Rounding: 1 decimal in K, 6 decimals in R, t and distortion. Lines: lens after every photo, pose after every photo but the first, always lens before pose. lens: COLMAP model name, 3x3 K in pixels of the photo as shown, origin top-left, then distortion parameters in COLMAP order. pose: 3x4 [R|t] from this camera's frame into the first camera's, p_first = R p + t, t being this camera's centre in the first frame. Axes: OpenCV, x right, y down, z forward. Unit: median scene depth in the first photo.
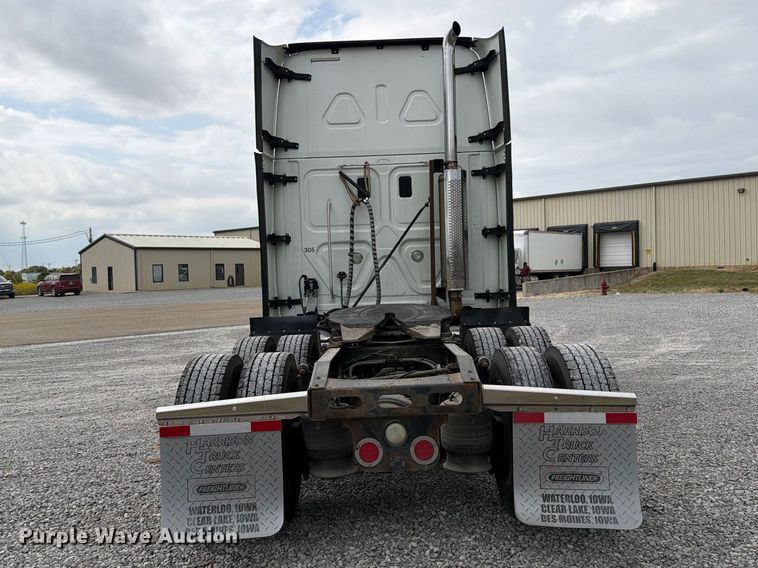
lens RADIAL K [[688.7, 0, 358.4], [0, 688.7, 282.9], [0, 0, 1]] dist [0.085373, -0.000548]
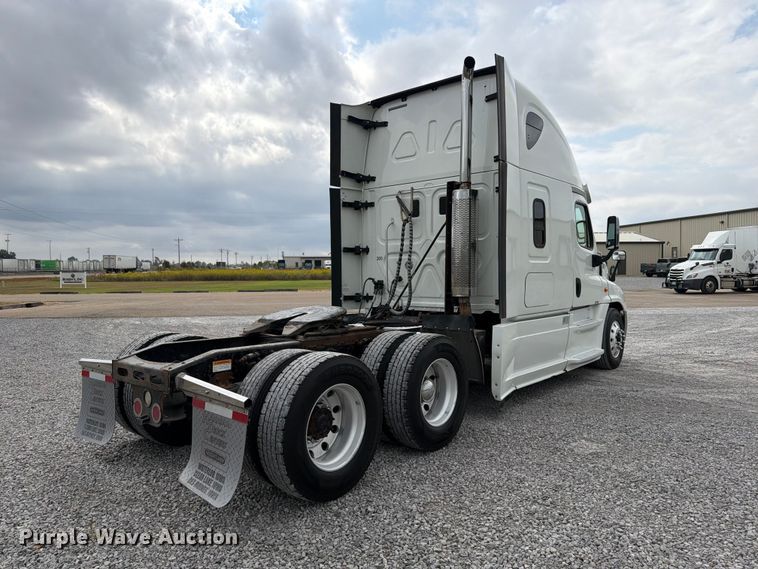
lens RADIAL K [[546.0, 0, 390.8], [0, 546.0, 283.4], [0, 0, 1]] dist [0.064287, -0.091082]
pose [[0.761279, 0.043238, -0.646981, 0.611410], [-0.023569, 0.998960, 0.039028, -0.041748], [0.647996, -0.014463, 0.761506, 0.232088]]
